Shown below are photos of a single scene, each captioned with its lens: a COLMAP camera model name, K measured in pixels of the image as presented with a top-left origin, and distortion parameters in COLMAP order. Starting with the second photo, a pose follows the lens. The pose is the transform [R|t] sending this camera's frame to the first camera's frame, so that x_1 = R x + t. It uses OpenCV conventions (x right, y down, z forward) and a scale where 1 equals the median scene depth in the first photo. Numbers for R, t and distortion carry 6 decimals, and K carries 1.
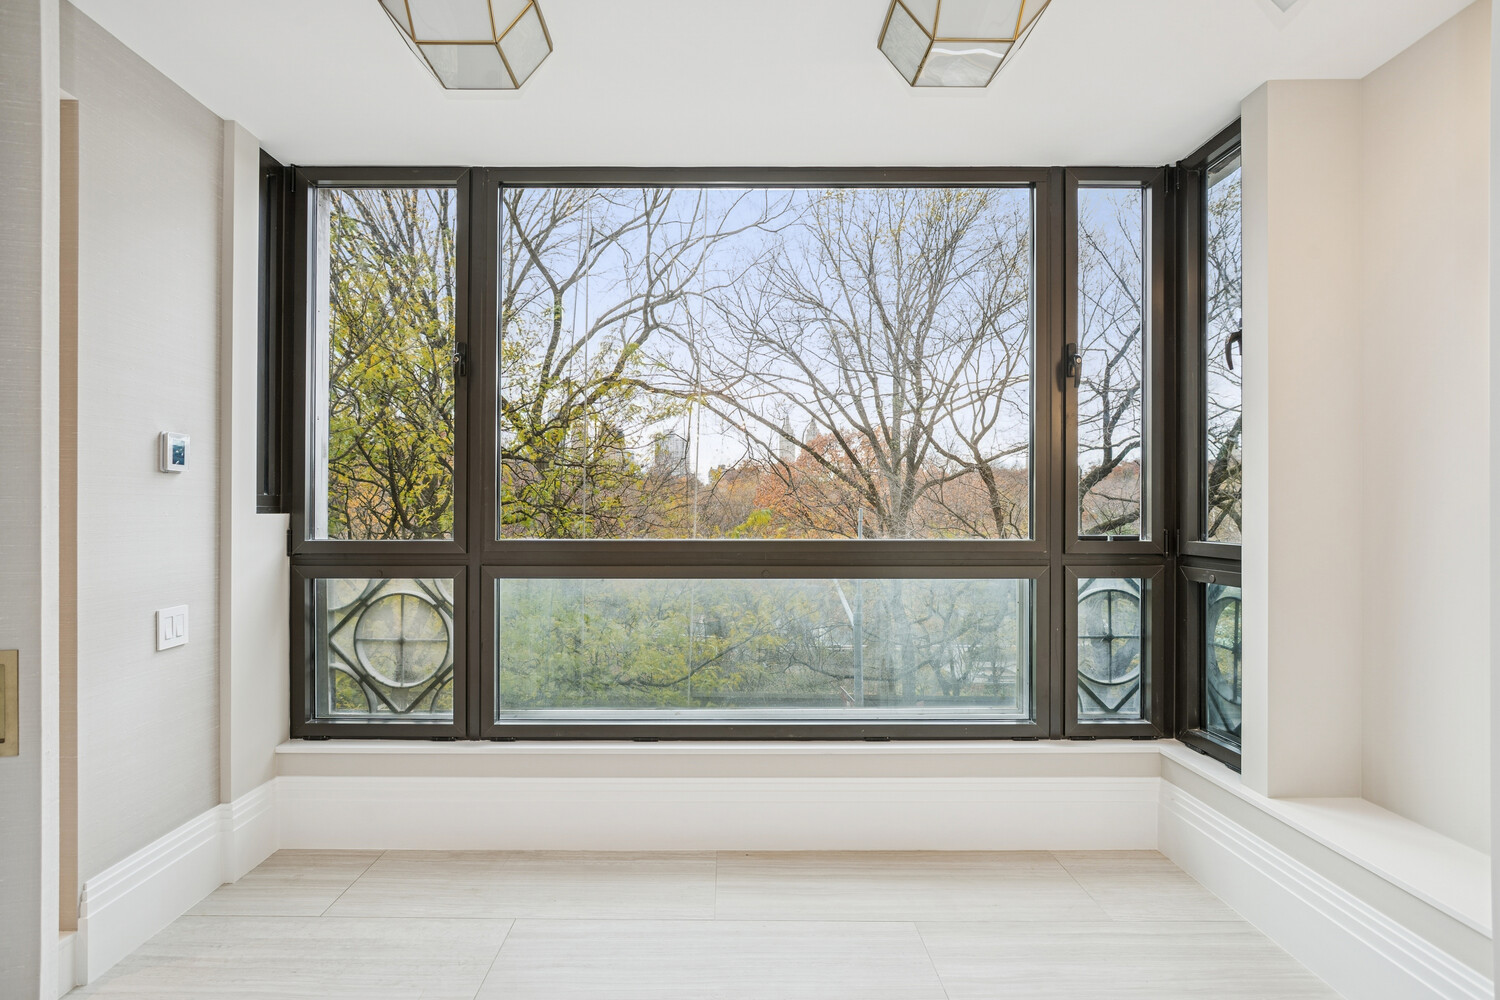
lens RADIAL K [[733.8, 0, 743.5], [0, 733.8, 507.5], [0, 0, 1]] dist [-0.005723, -0.000736]
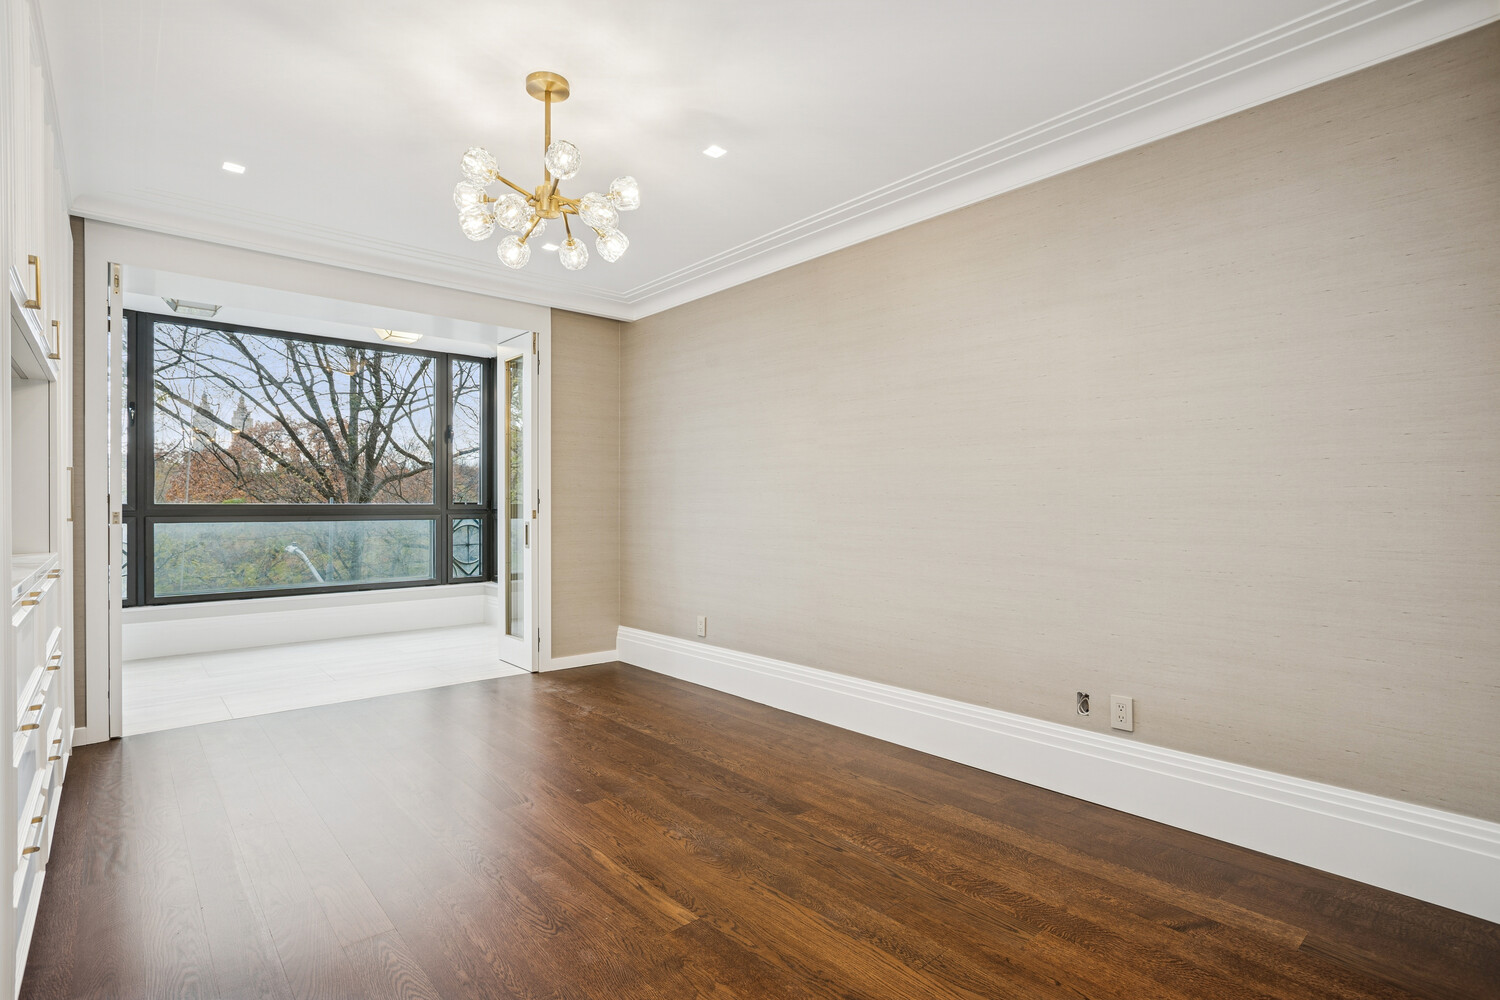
lens RADIAL K [[733.8, 0, 744.0], [0, 733.8, 509.9], [0, 0, 1]] dist [-0.005723, -0.000736]
pose [[0.764751, -0.003040, 0.644318, -0.038530], [-0.002030, 0.999973, 0.007127, 0.004363], [-0.644322, -0.006758, 0.764724, -0.151325]]
